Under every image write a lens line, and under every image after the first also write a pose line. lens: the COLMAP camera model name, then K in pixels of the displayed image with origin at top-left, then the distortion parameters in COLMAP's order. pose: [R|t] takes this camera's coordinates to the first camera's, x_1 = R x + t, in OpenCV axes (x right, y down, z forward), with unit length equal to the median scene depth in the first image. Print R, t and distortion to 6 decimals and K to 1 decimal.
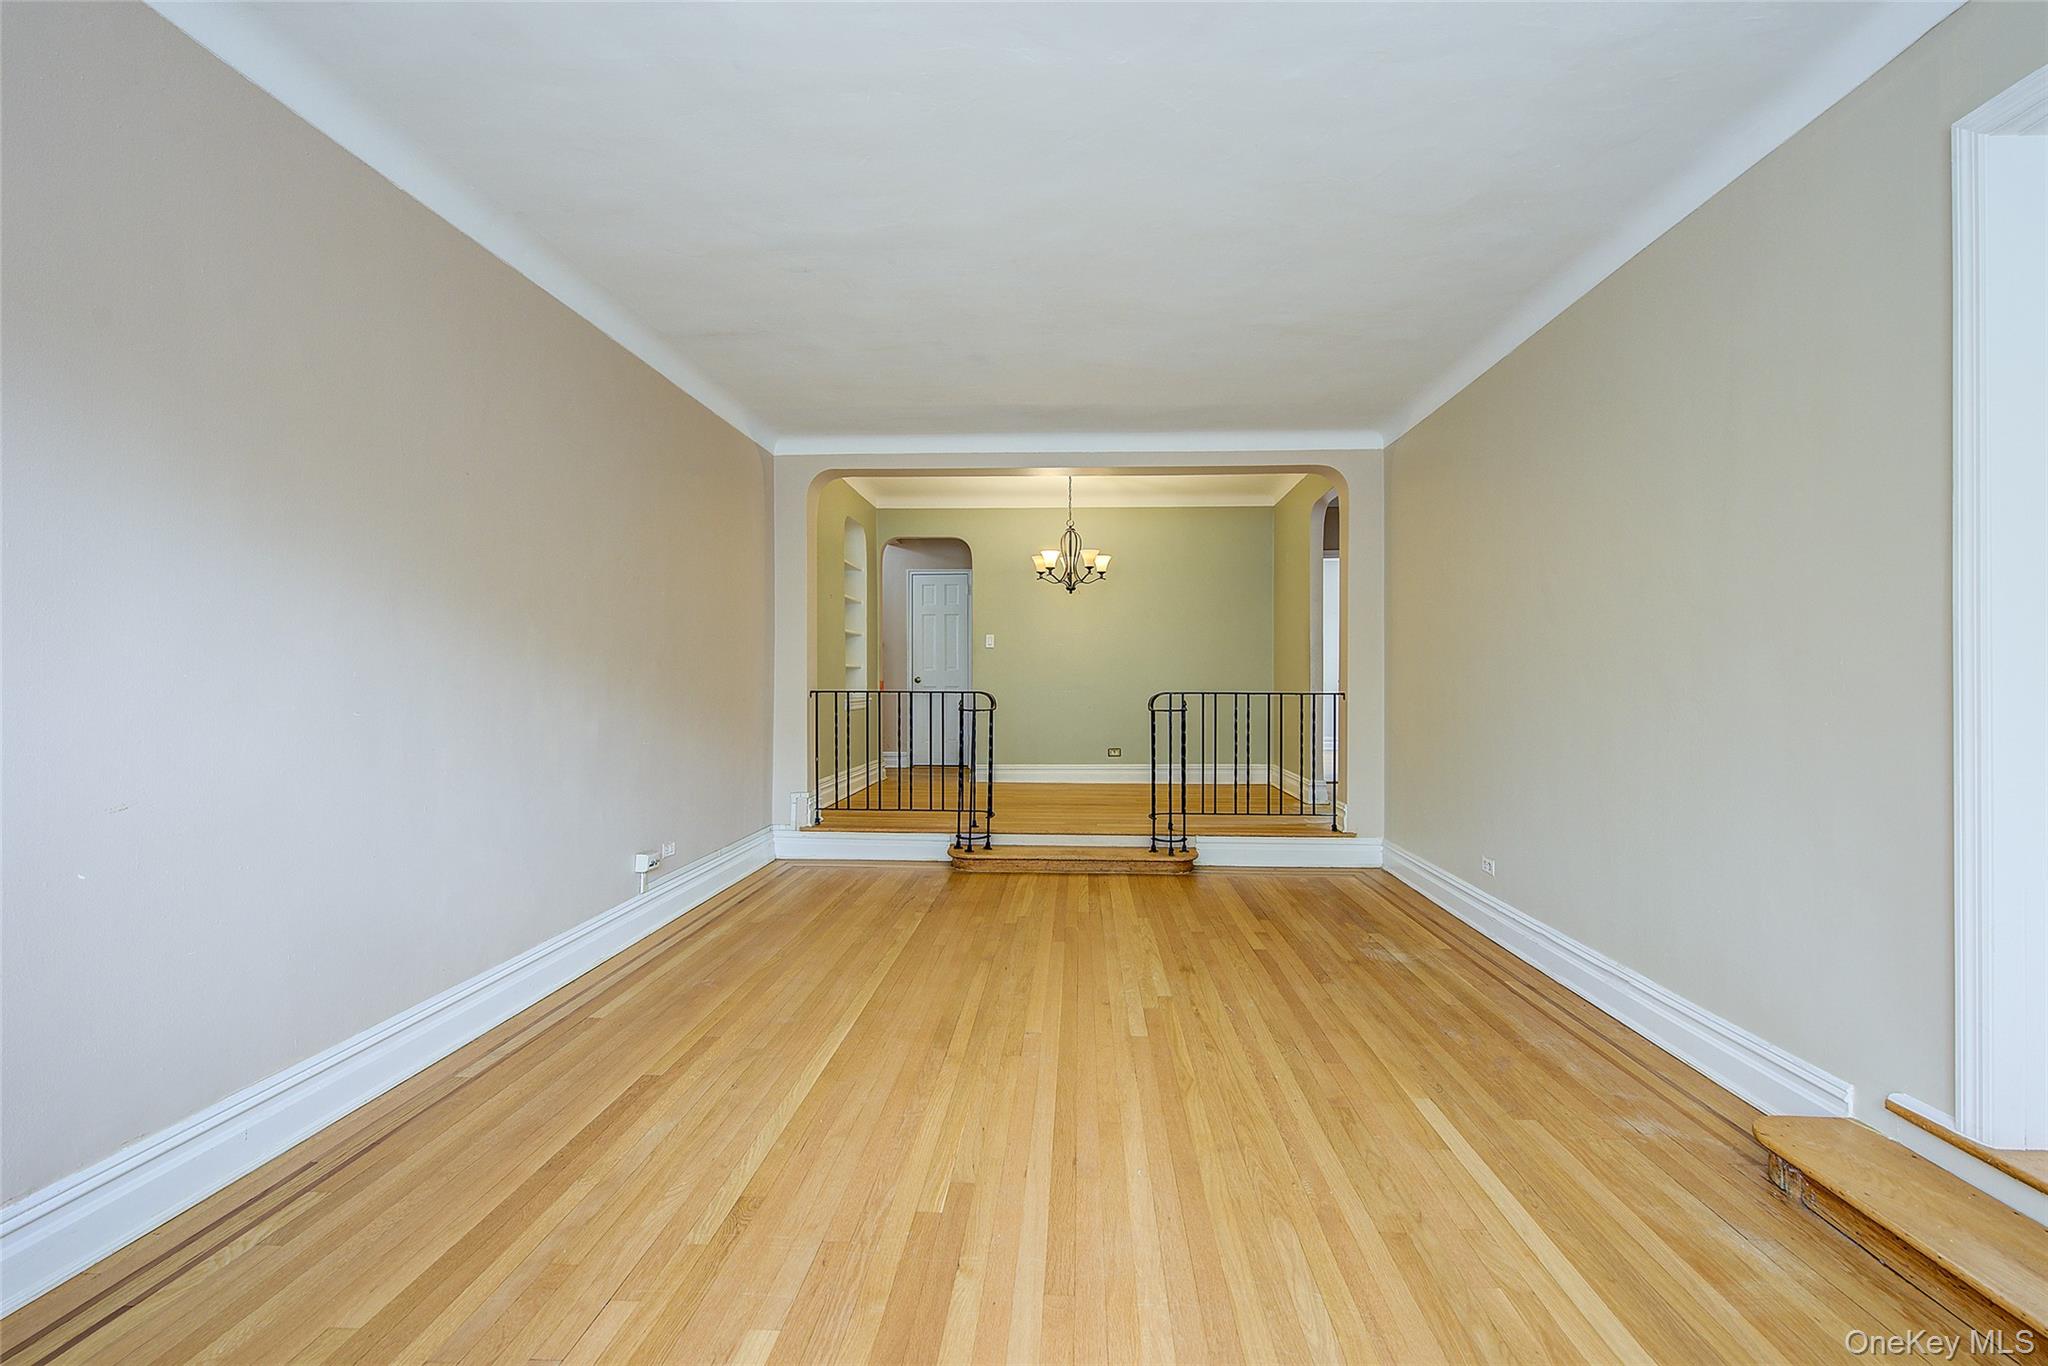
lens RADIAL K [[840.9, 0, 1040.1], [0, 840.9, 677.4], [0, 0, 1]] dist [0.012656, -0.008542]
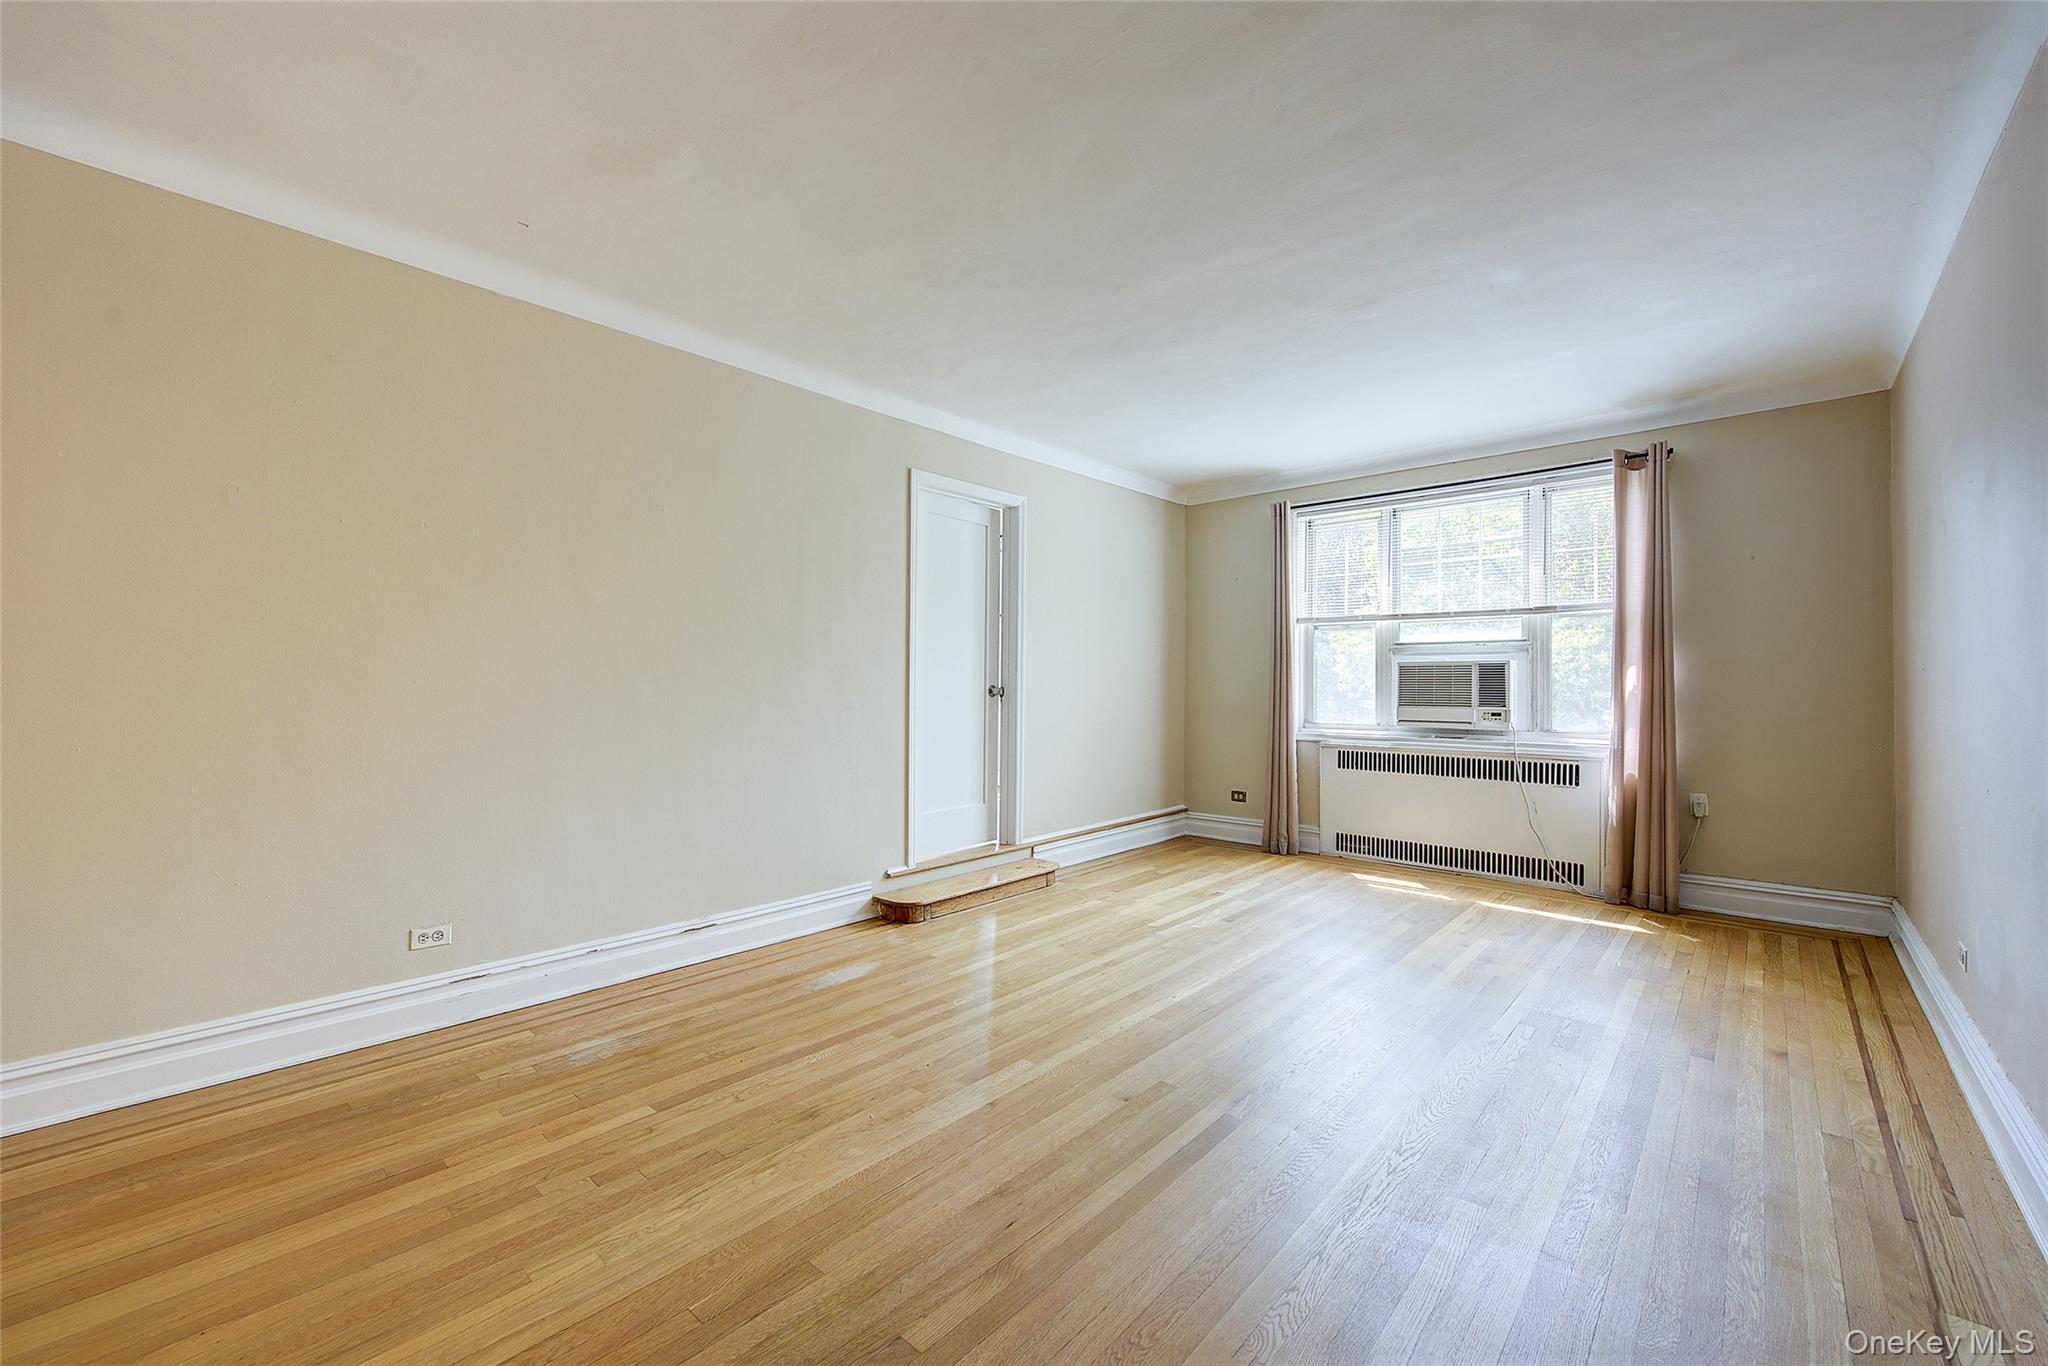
lens RADIAL K [[814.1, 0, 1029.9], [0, 814.1, 683.0], [0, 0, 1]] dist [0.002138, -0.000656]
pose [[-0.775669, 0.001434, 0.631138, -0.255419], [-0.005429, 0.999945, -0.008943, 0.001664], [-0.631116, -0.010363, -0.775619, 0.938557]]
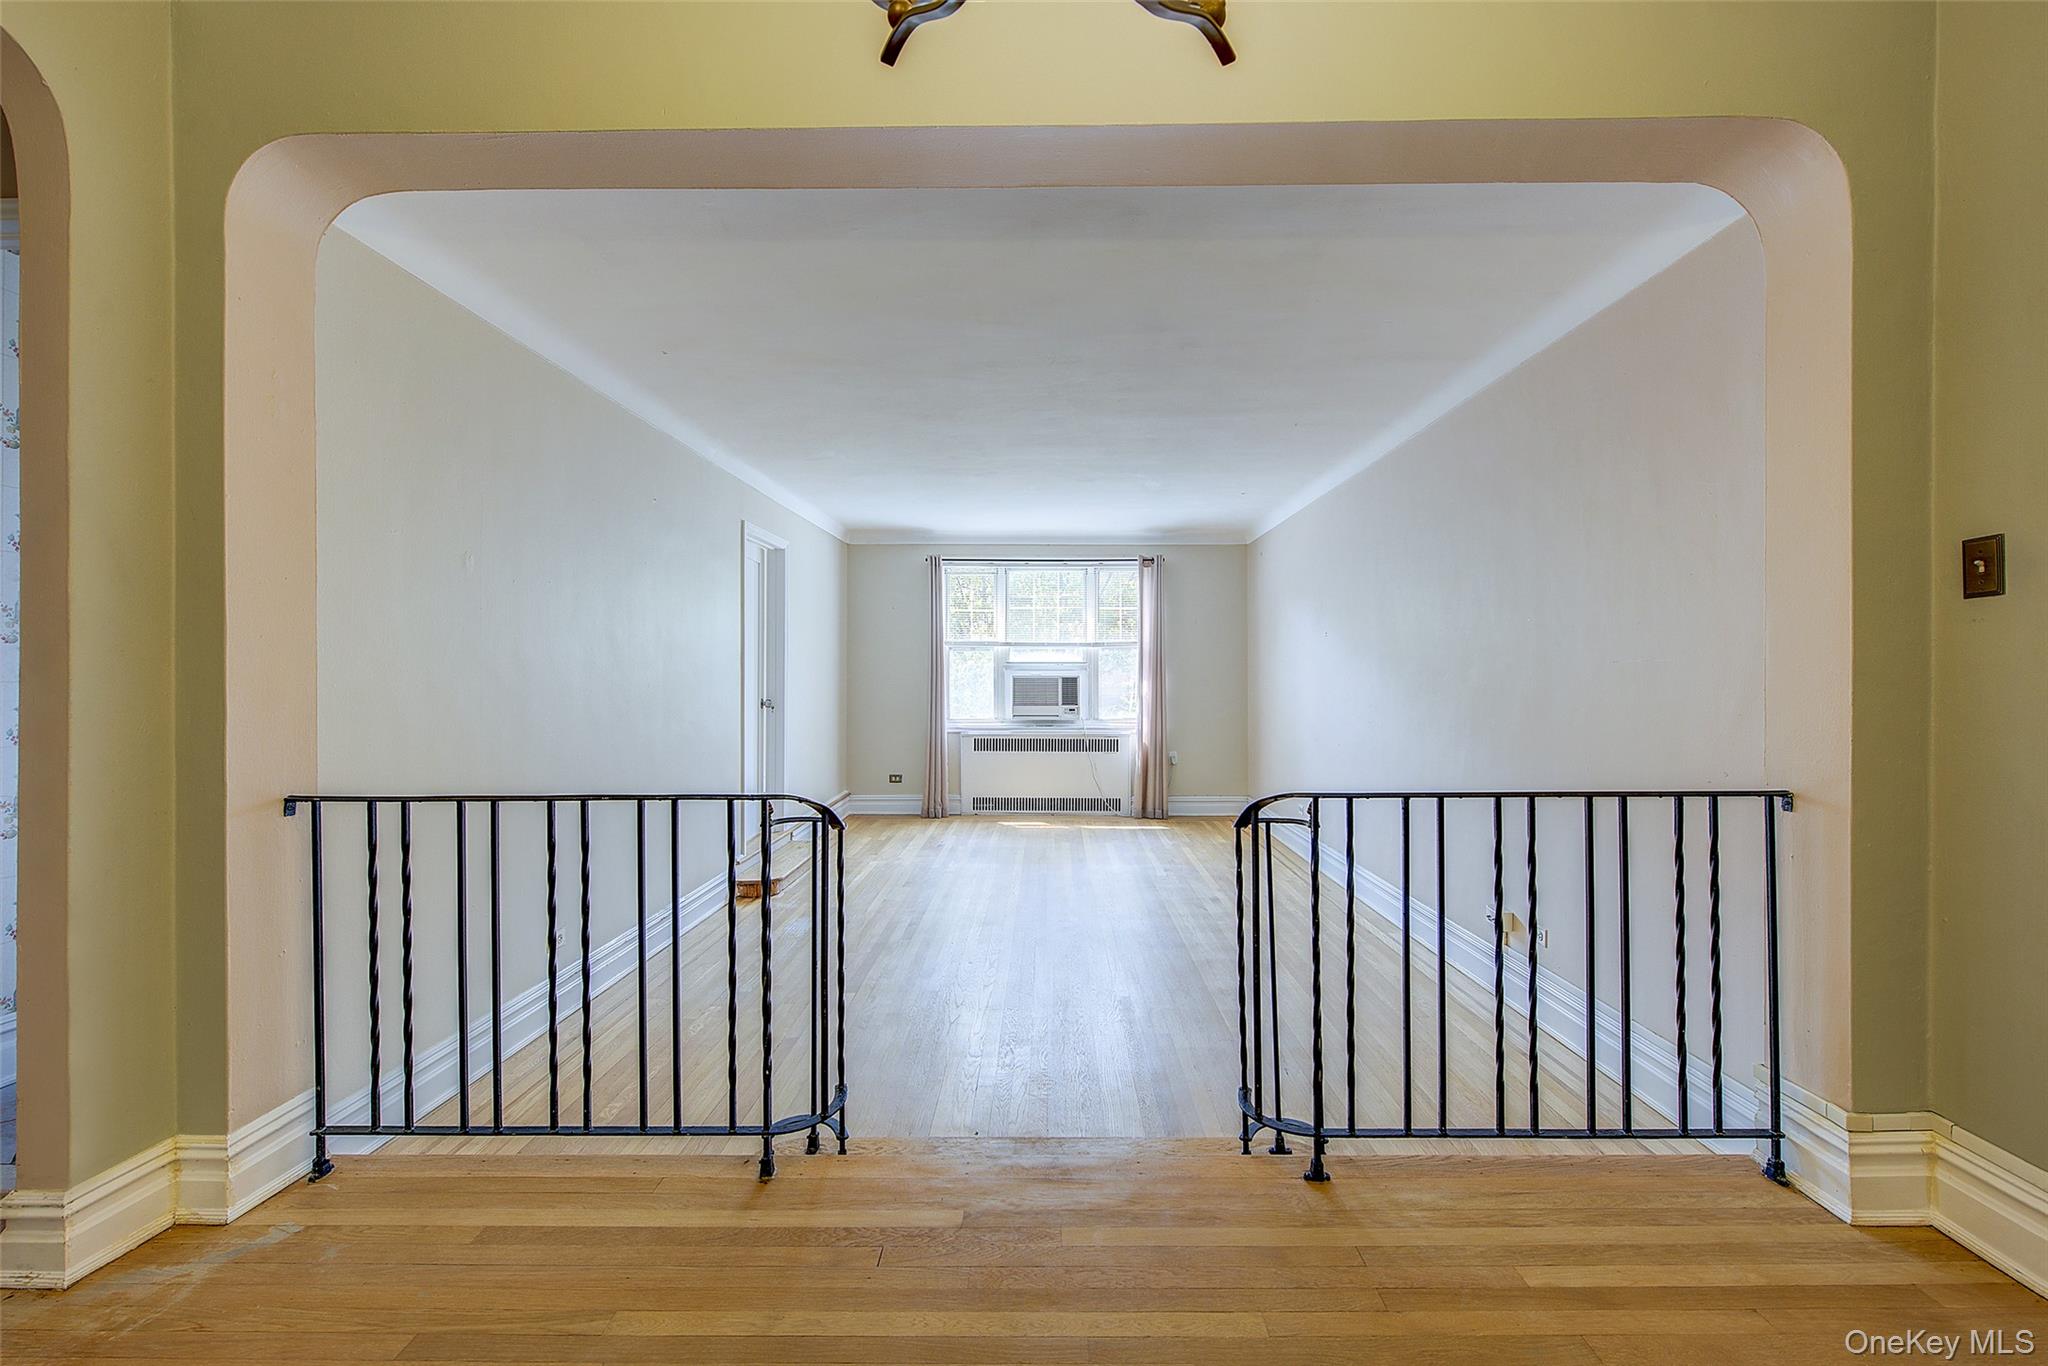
lens RADIAL K [[868.7, 0, 1041.0], [0, 868.7, 673.2], [0, 0, 1]] dist [-0.000864, -0.000494]
pose [[-0.999137, 0.000745, -0.041529, 0.056700], [0.000944, 0.999988, -0.004766, -0.034243], [0.041525, -0.004801, -0.999126, 1.462053]]
